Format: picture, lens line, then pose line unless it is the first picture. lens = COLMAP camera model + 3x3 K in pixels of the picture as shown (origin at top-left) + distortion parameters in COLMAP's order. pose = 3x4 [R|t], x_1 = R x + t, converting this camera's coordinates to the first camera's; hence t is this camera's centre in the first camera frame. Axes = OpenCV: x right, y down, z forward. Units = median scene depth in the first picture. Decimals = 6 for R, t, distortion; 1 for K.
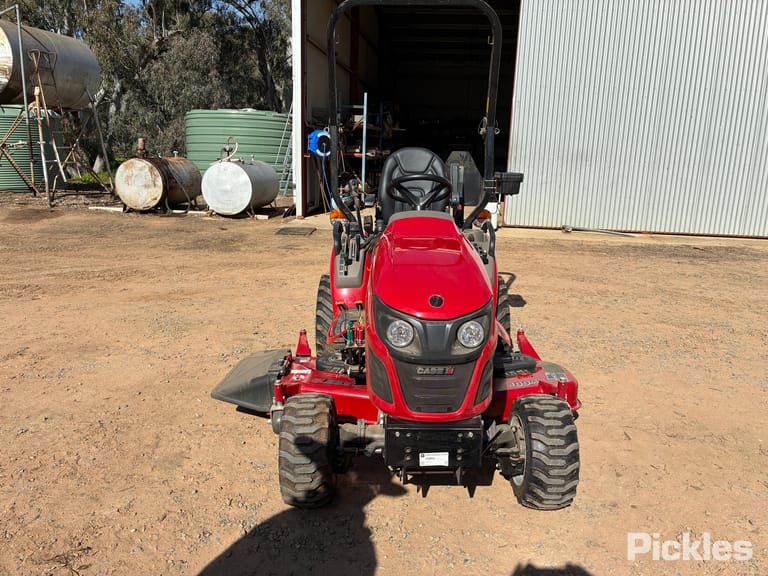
lens RADIAL K [[583.9, 0, 387.8], [0, 583.9, 282.1], [0, 0, 1]] dist [0.047989, -0.073622]
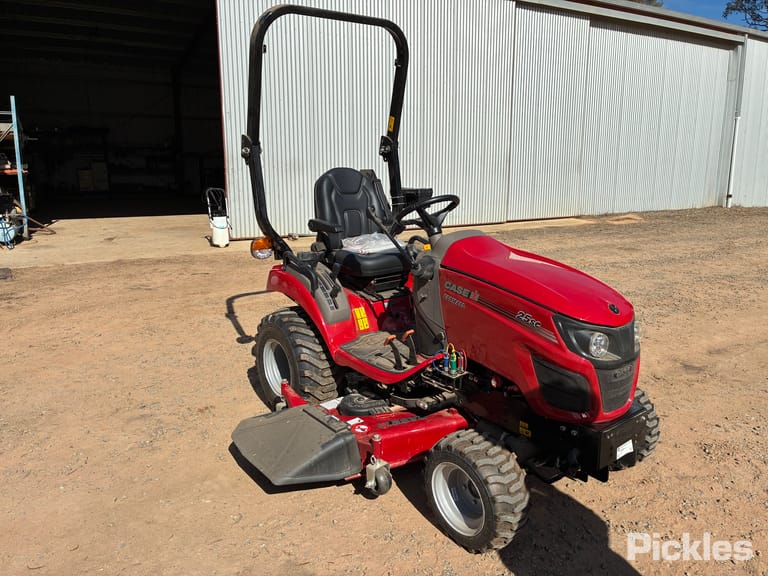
lens RADIAL K [[583.9, 0, 387.8], [0, 583.9, 282.1], [0, 0, 1]] dist [0.047989, -0.073622]
pose [[0.790691, -0.150587, 0.593407, -0.182134], [0.156428, 0.986797, 0.041983, -0.026754], [-0.591894, 0.059629, 0.803807, 0.070246]]
